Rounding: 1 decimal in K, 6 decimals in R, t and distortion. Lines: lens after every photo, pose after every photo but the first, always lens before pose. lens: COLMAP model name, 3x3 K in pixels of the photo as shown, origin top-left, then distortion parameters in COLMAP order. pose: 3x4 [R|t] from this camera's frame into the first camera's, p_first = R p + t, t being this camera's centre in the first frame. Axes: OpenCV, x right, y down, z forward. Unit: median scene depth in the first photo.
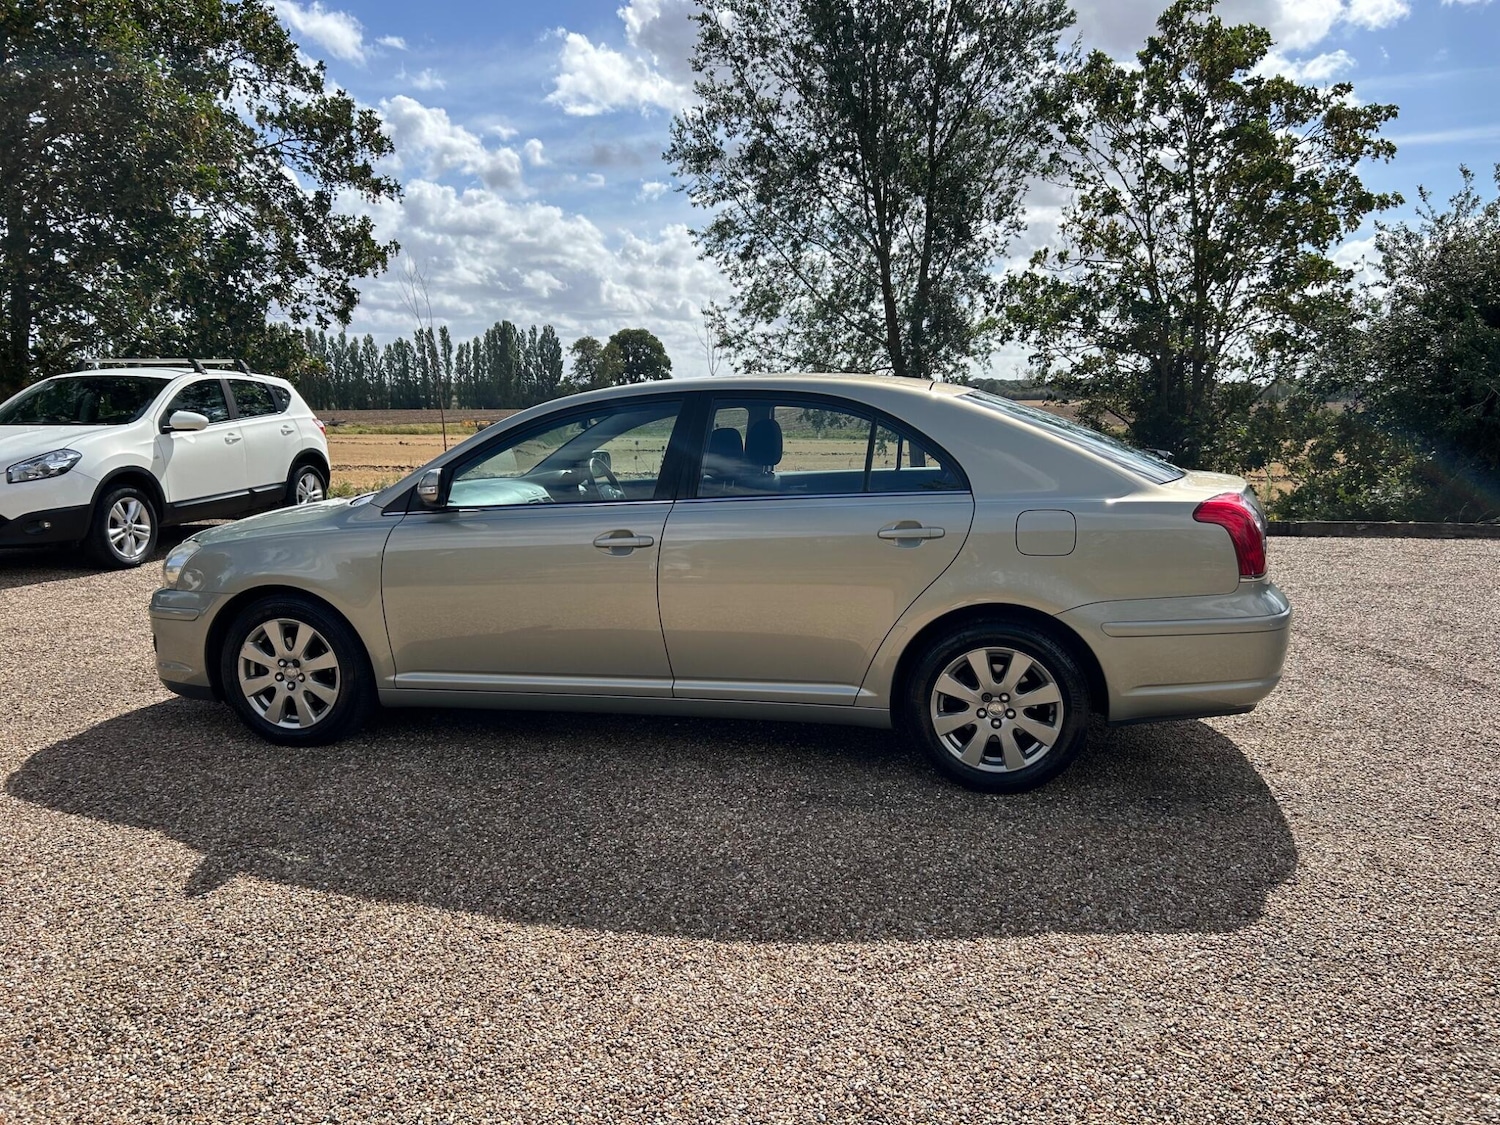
lens RADIAL K [[1114.0, 0, 758.7], [0, 1114.0, 579.7], [0, 0, 1]] dist [0.049975, -0.057422]
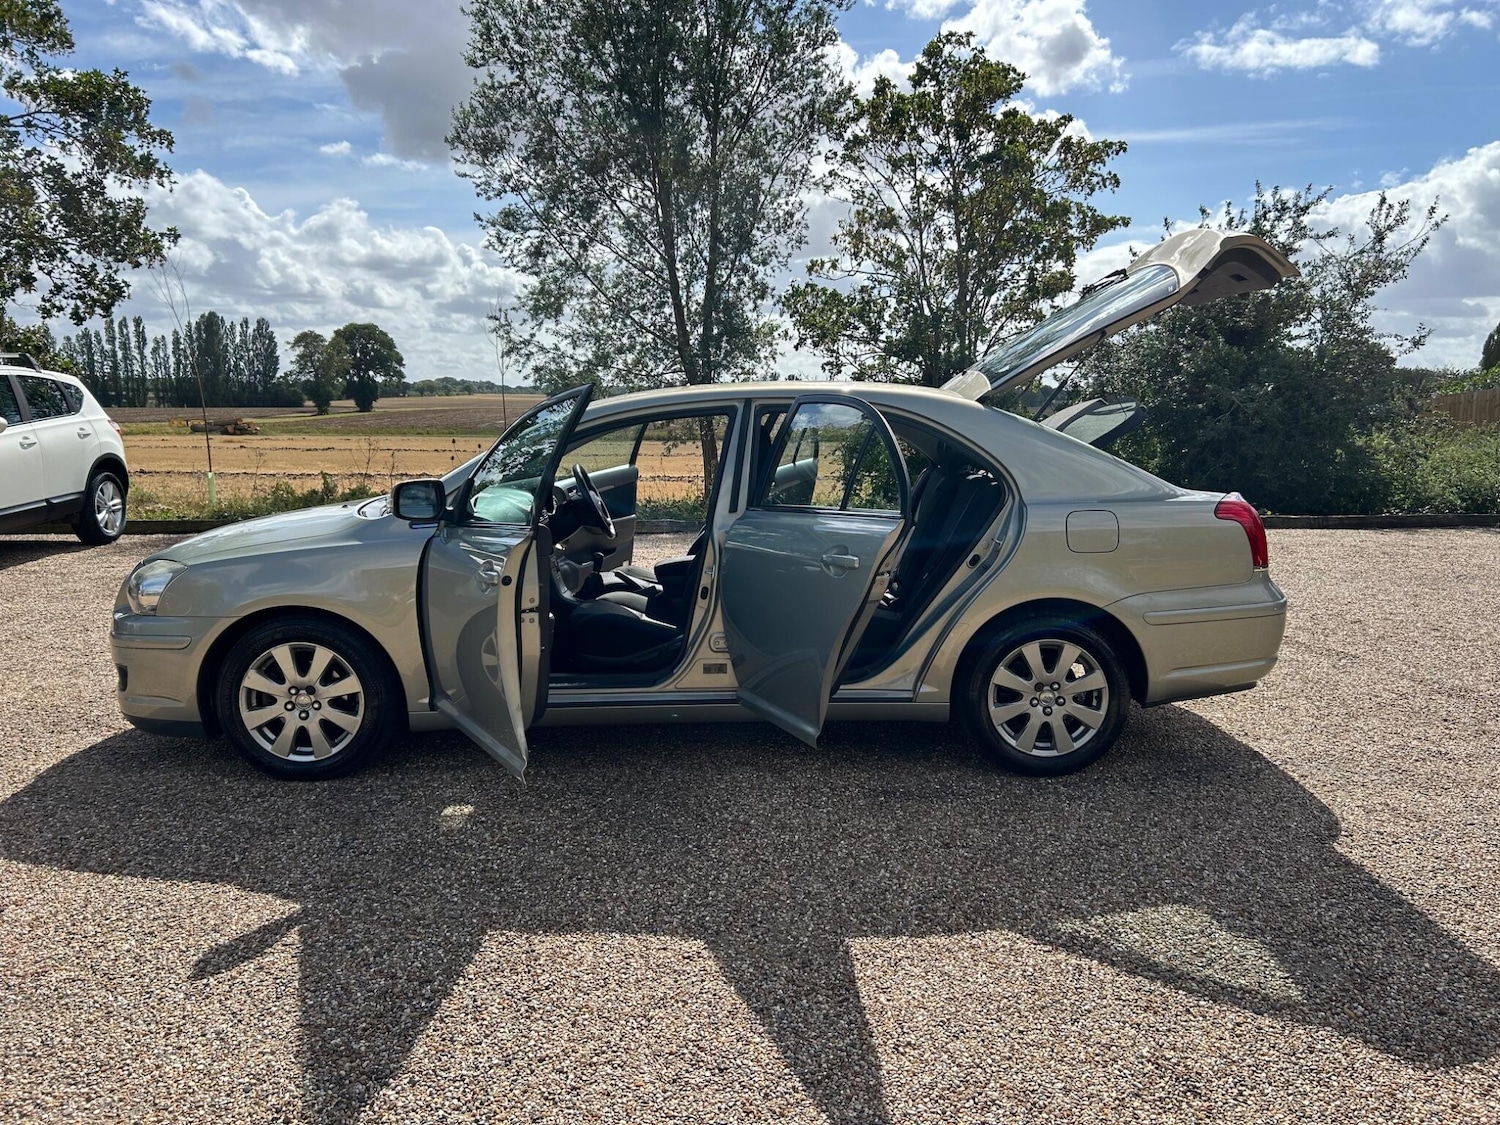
lens RADIAL K [[1115.0, 0, 756.6], [0, 1115.0, 558.4], [0, 0, 1]] dist [0.044437, -0.047138]
pose [[0.972855, -0.026770, 0.229862, -0.104264], [0.031109, 0.999399, -0.015273, -0.003269], [-0.229315, 0.022010, 0.973103, 0.006183]]
